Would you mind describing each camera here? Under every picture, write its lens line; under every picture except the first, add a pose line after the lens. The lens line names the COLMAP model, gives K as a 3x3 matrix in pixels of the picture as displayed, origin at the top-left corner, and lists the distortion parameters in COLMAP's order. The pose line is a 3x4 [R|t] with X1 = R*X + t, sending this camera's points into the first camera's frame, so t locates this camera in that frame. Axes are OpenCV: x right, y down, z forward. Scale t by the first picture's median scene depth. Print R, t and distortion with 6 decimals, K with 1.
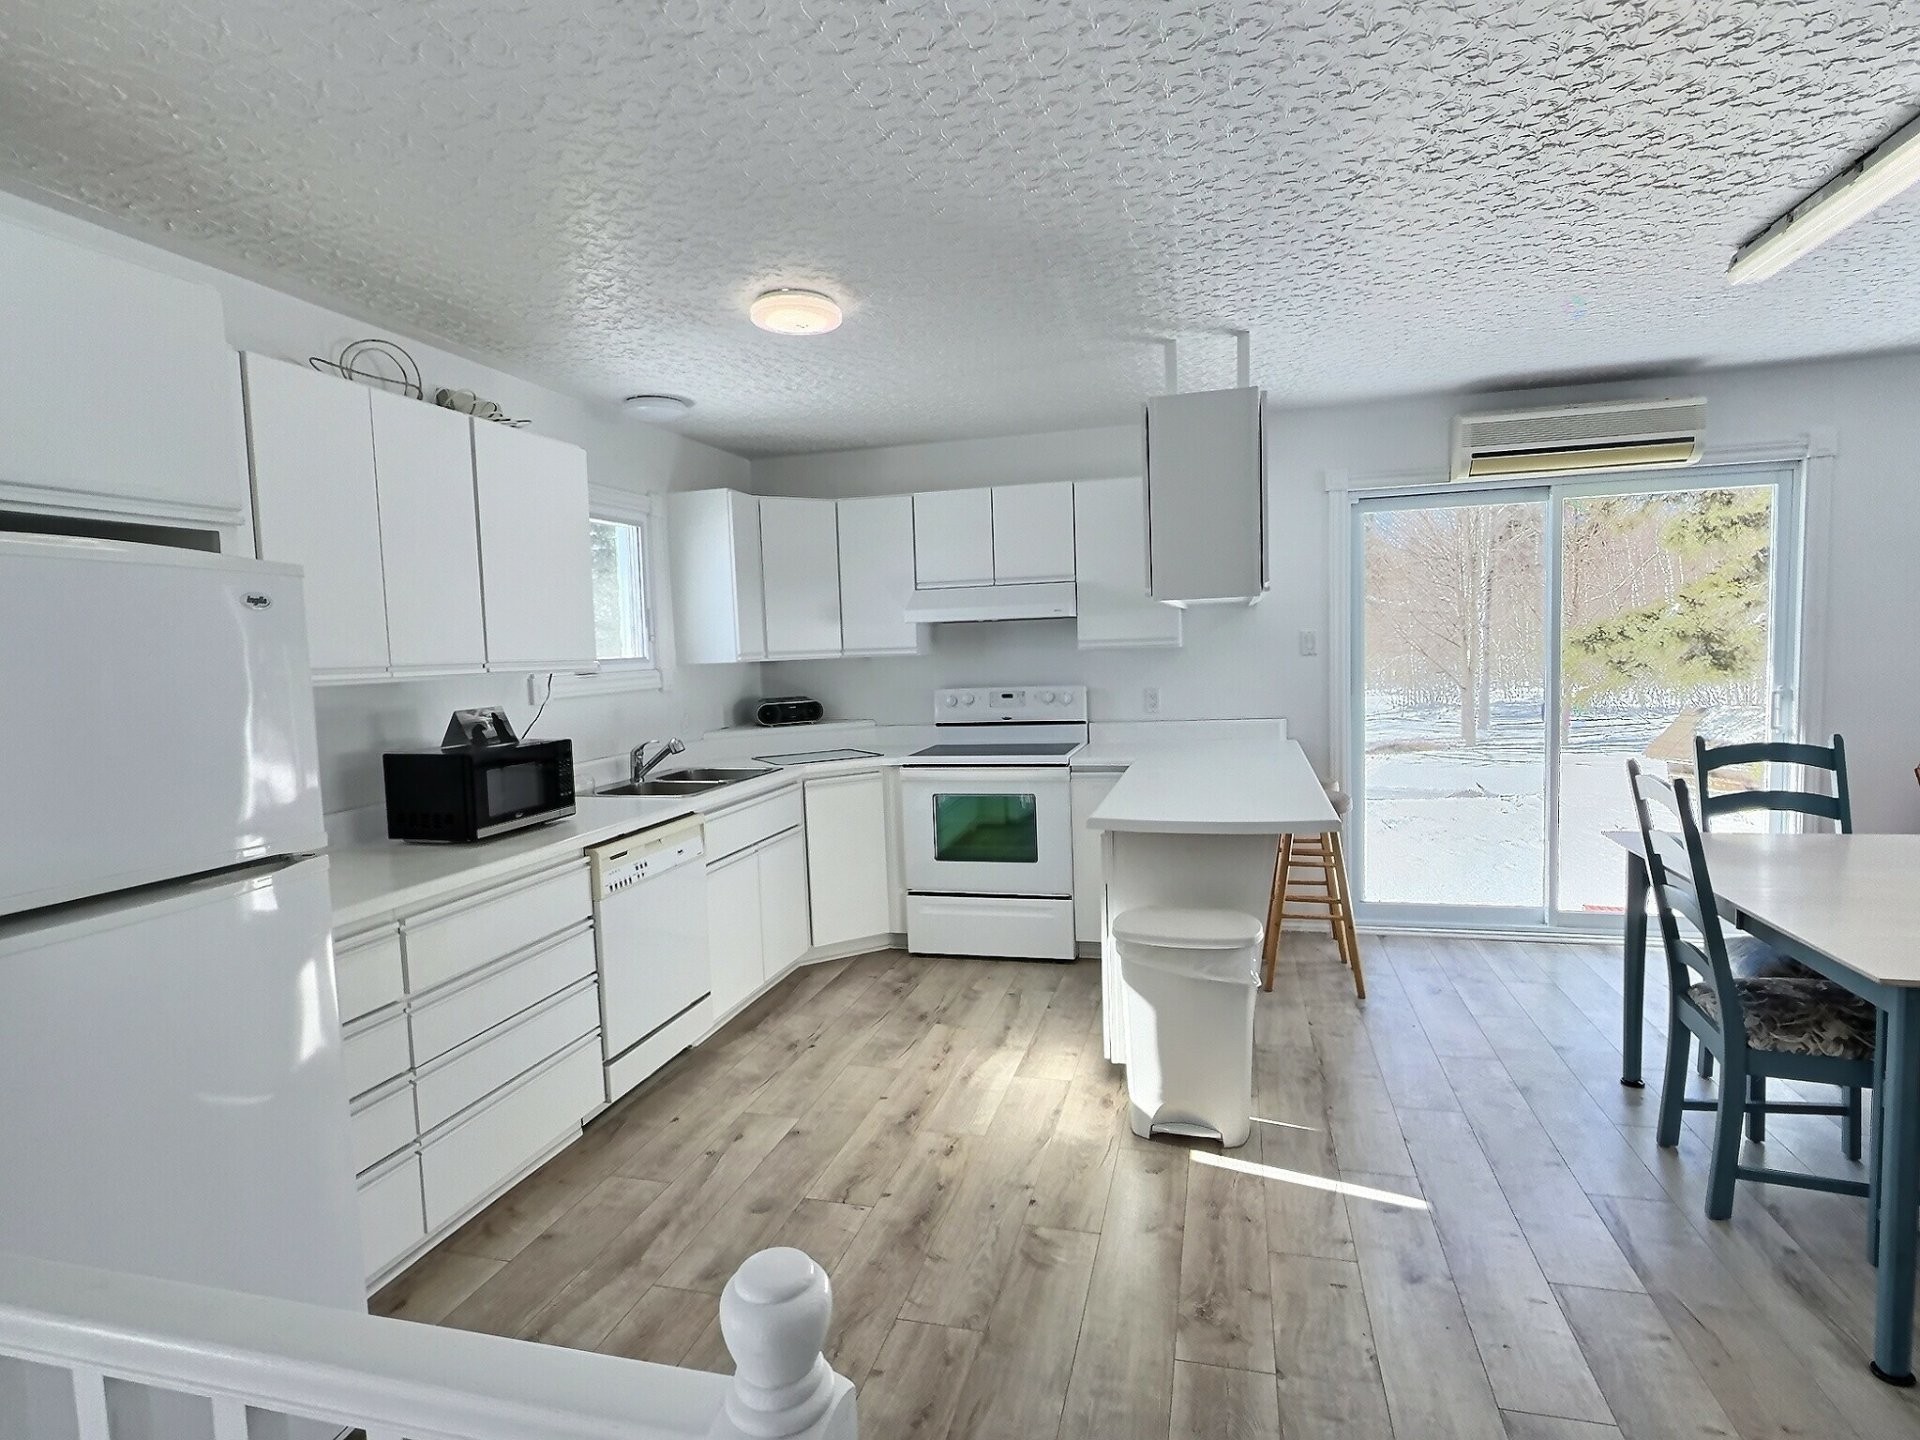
lens RADIAL K [[1005.3, 0, 946.0], [0, 1005.3, 719.4], [0, 0, 1]] dist [0.003043, -0.001403]
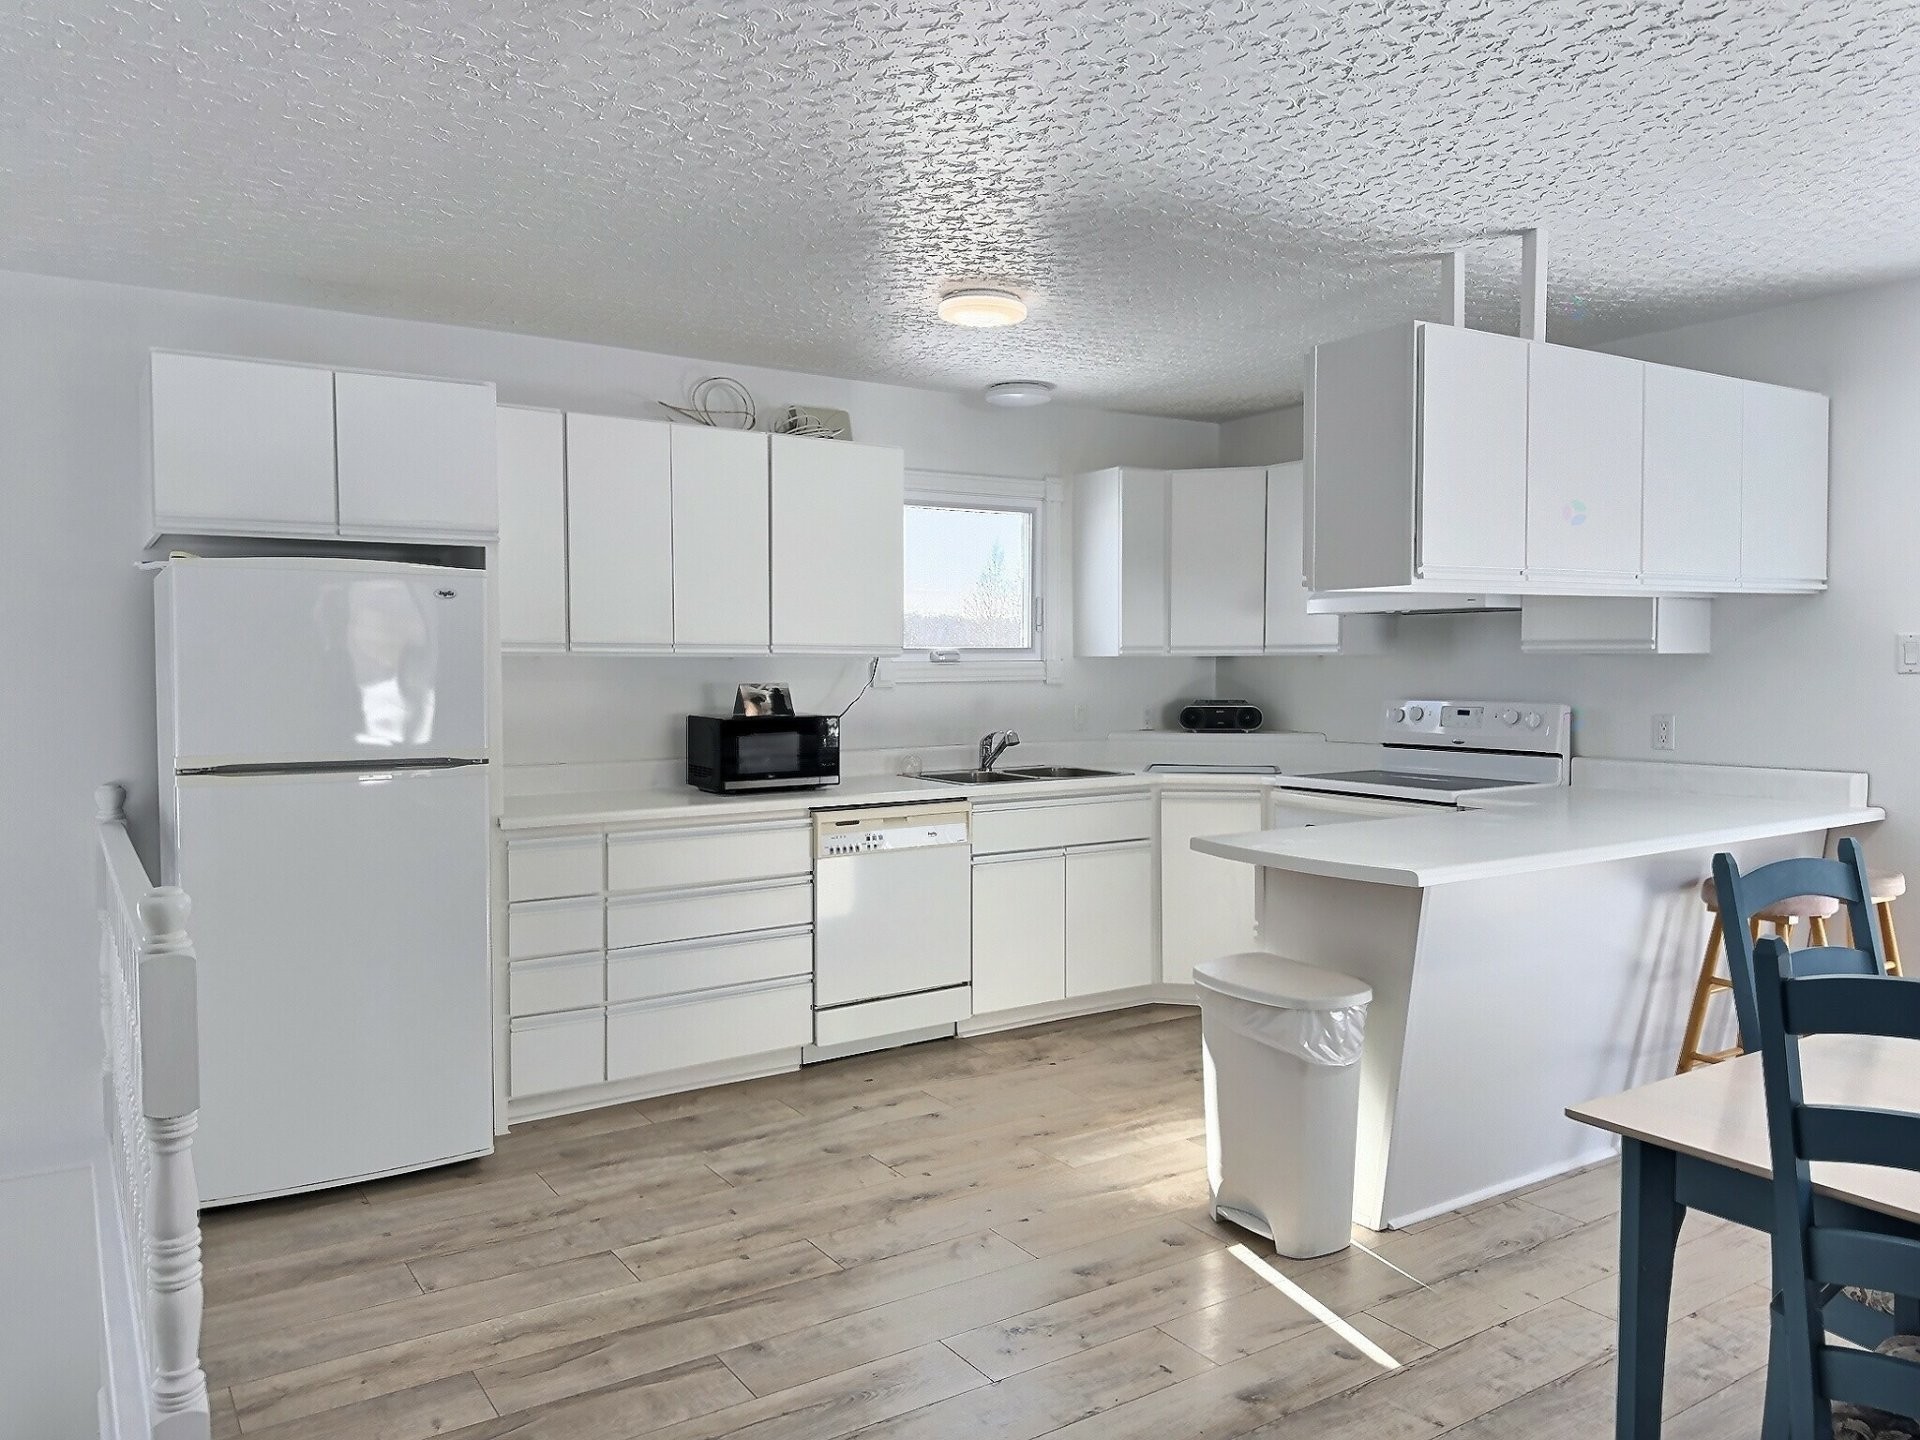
lens RADIAL K [[1399.9, 0, 980.4], [0, 1399.9, 700.7], [0, 0, 1]] dist [0.059925, -0.046069]
pose [[0.742223, 0.051516, -0.668170, 0.788378], [-0.073455, 0.997287, -0.004705, -0.001368], [0.666115, 0.052573, 0.743994, -0.041089]]
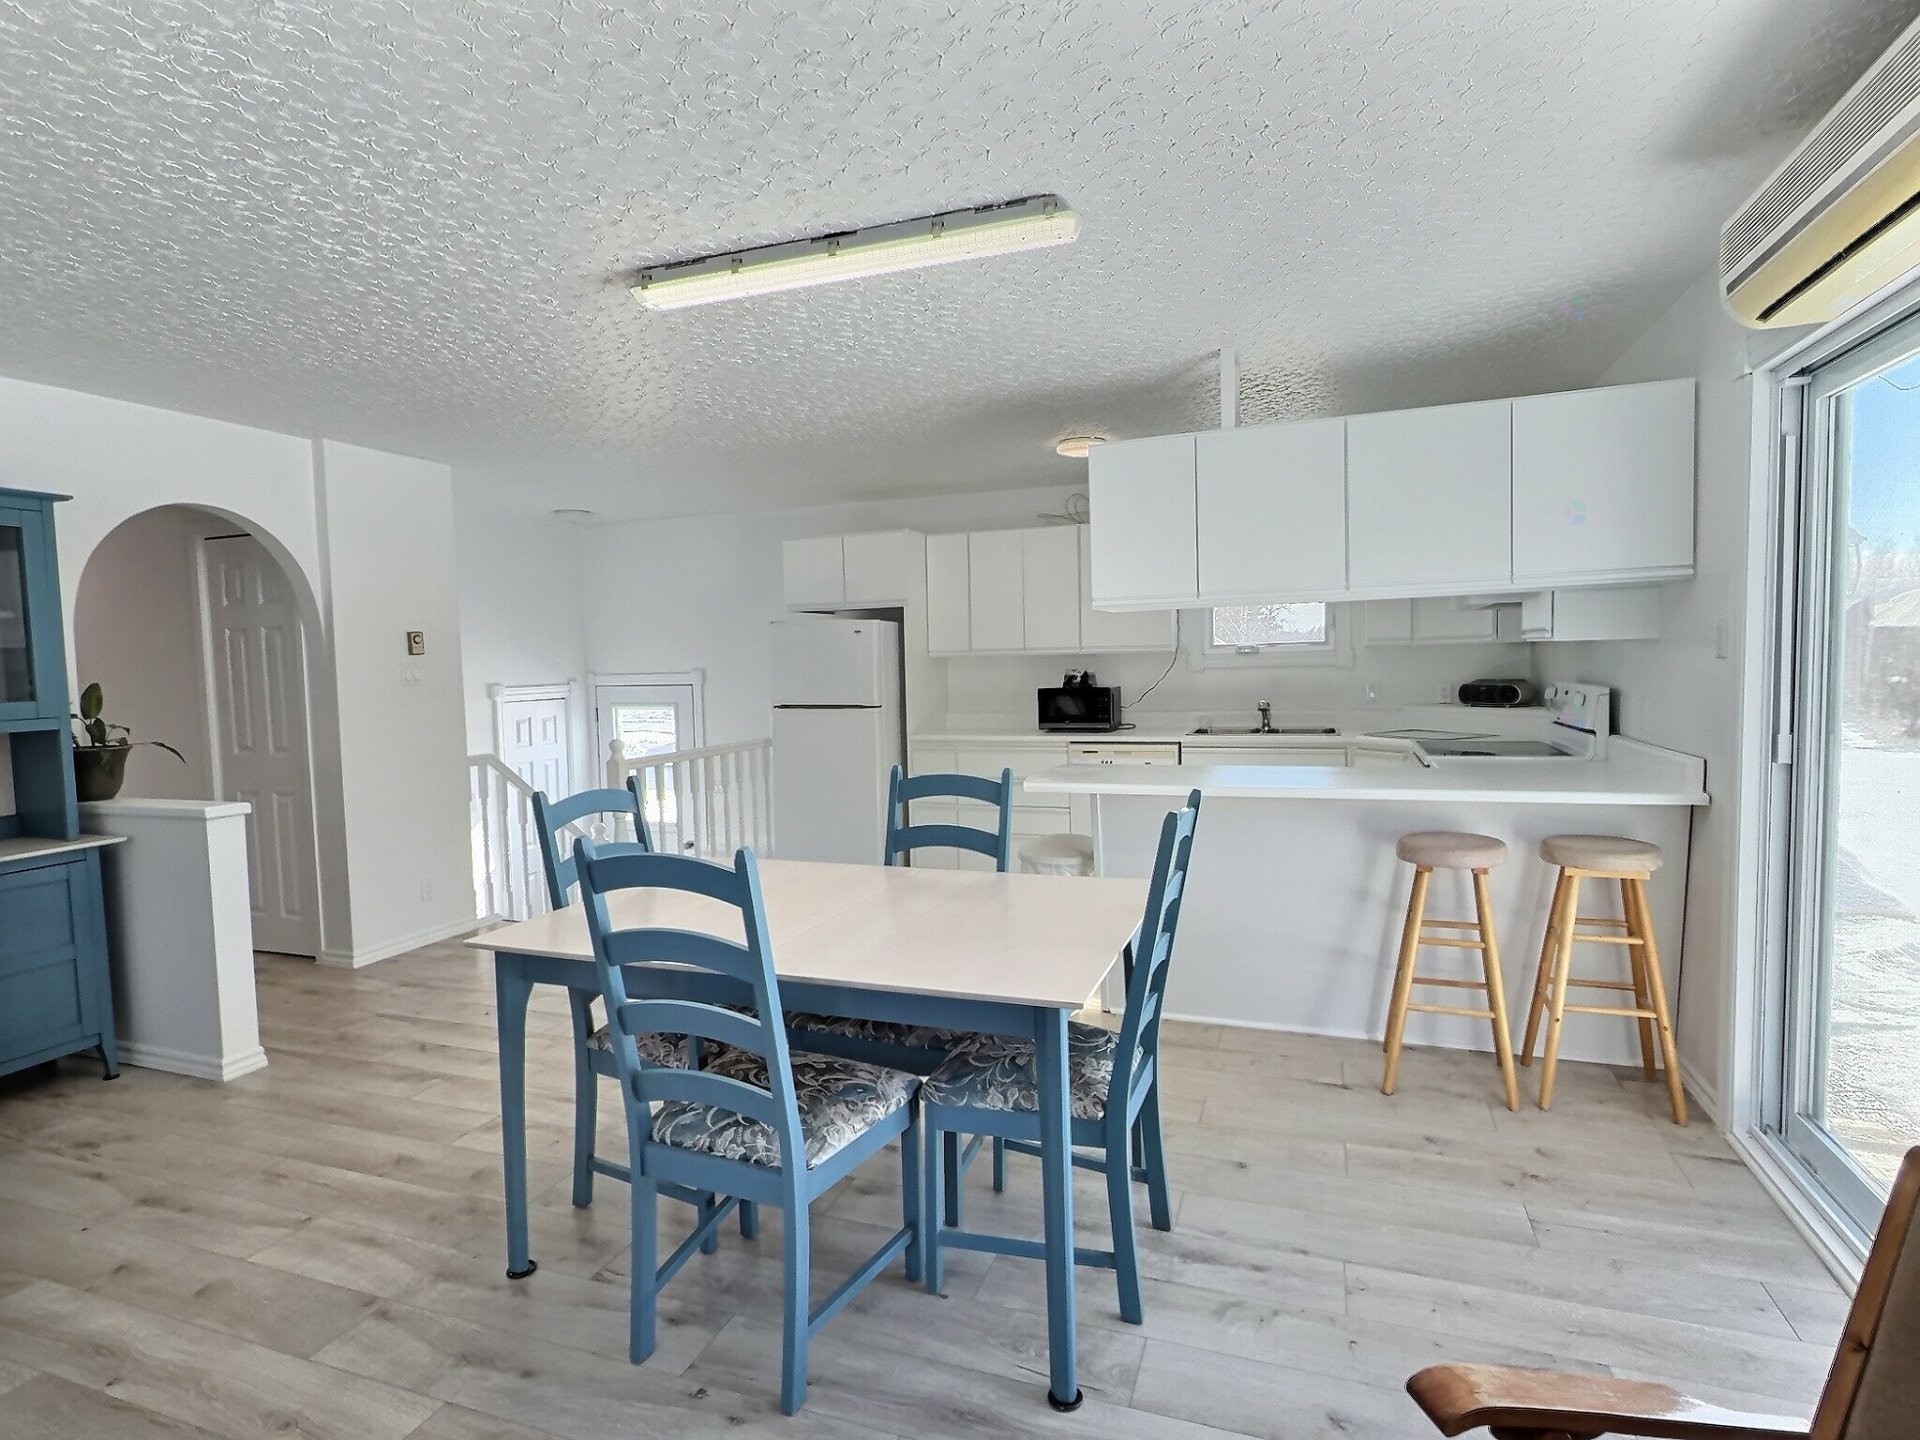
lens RADIAL K [[1005.3, 0, 955.0], [0, 1005.3, 714.5], [0, 0, 1]] dist [0.003043, -0.001403]
pose [[-0.096875, 0.091589, -0.991074, 1.528077], [-0.049736, 0.994067, 0.096727, -0.099820], [0.994053, 0.058663, -0.091745, 0.912479]]
